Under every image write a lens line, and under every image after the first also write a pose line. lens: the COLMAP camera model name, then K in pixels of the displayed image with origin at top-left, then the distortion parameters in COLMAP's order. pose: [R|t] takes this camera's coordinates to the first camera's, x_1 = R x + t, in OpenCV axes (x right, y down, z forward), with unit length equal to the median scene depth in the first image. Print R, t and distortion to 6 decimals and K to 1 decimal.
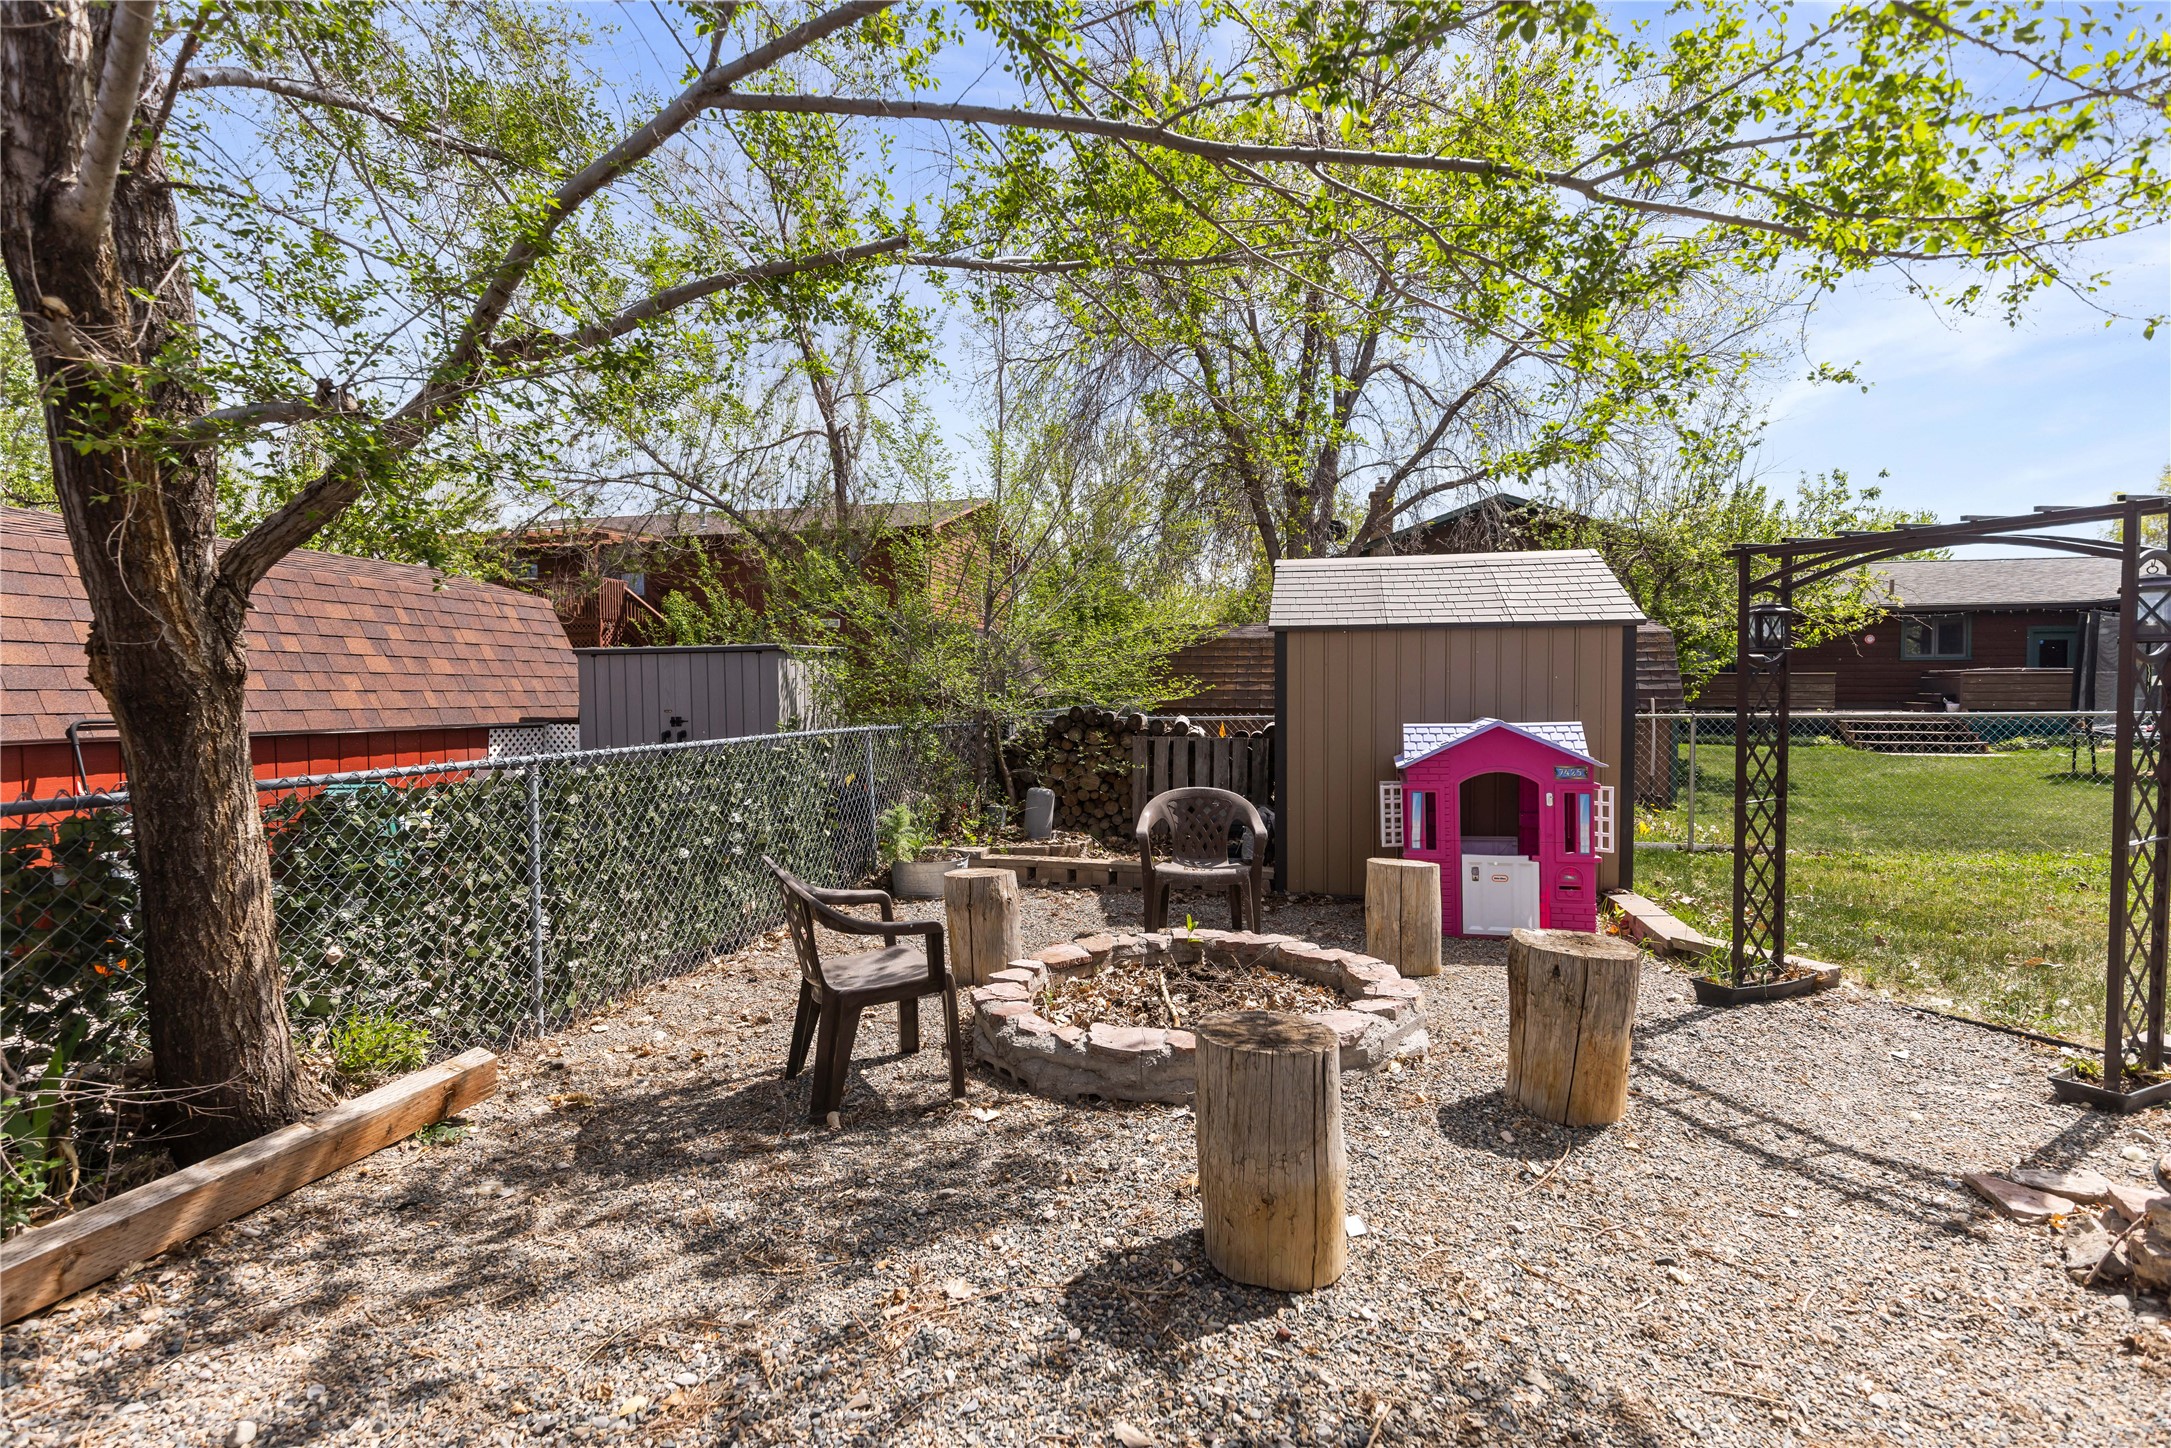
lens RADIAL K [[973.0, 0, 1084.6], [0, 973.0, 731.8], [0, 0, 1]] dist [0.007482, 0.000629]
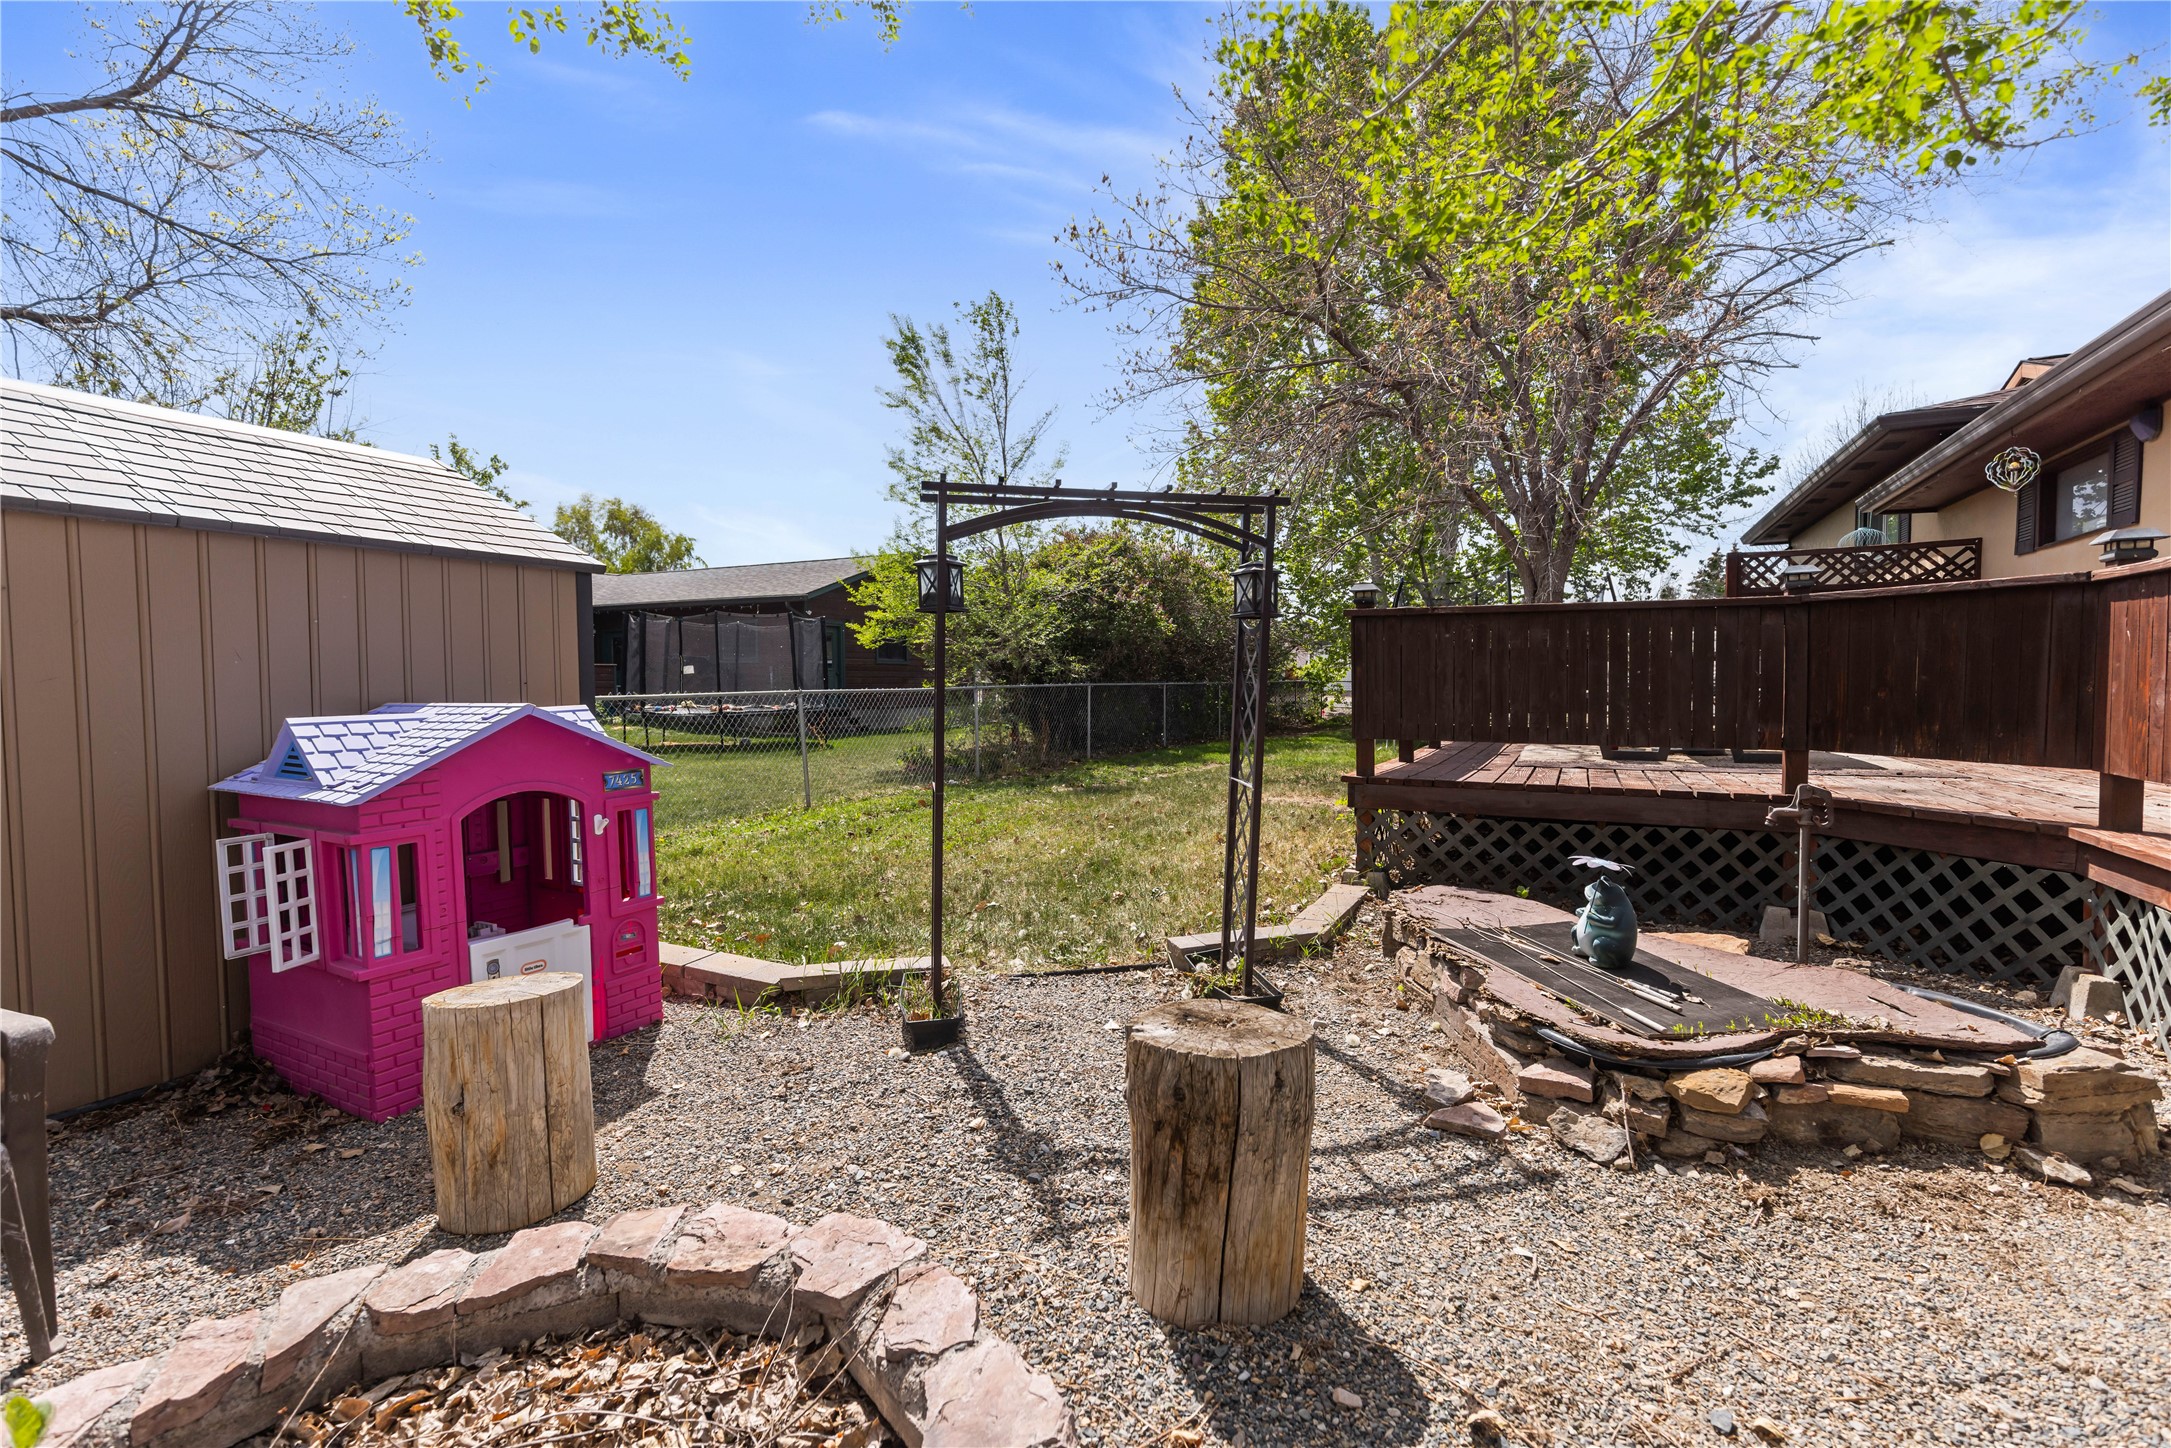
lens RADIAL K [[973.0, 0, 1073.4], [0, 973.0, 729.4], [0, 0, 1]] dist [0.007482, 0.000629]
pose [[0.229487, -0.043724, 0.972329, -0.099444], [0.041092, 0.998535, 0.035203, -0.004152], [-0.972444, 0.031876, 0.230947, 0.688308]]
